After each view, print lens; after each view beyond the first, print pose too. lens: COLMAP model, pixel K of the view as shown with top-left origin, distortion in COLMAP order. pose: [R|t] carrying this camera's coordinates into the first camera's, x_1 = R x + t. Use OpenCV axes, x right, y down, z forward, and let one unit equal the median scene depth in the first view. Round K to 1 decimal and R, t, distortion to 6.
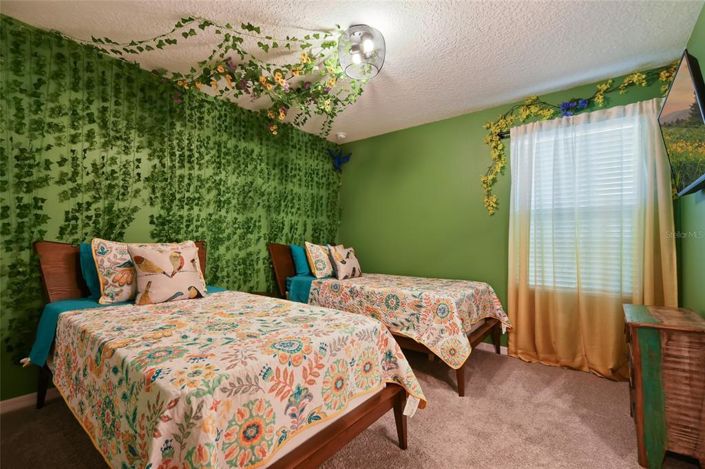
lens RADIAL K [[317.1, 0, 354.2], [0, 317.1, 234.8], [0, 0, 1]] dist [0.011822, -0.001004]
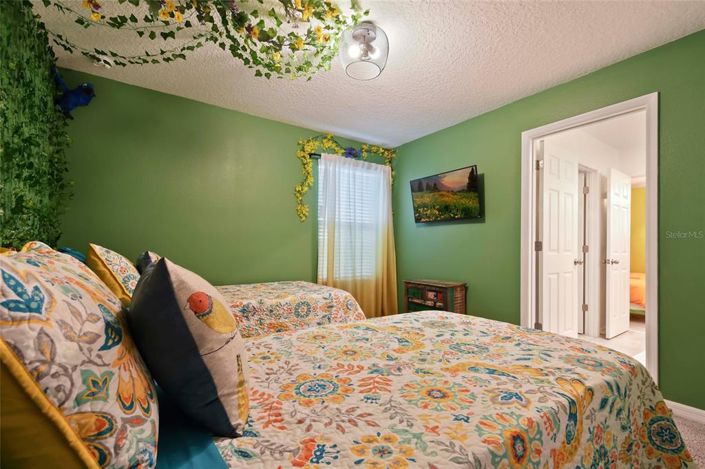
lens RADIAL K [[317.1, 0, 354.3], [0, 317.1, 240.5], [0, 0, 1]] dist [0.011822, -0.001004]
pose [[0.291725, 0.013055, 0.956413, -0.732009], [-0.029777, 0.999546, -0.004561, 0.007102], [-0.956039, -0.027149, 0.291982, 0.581949]]
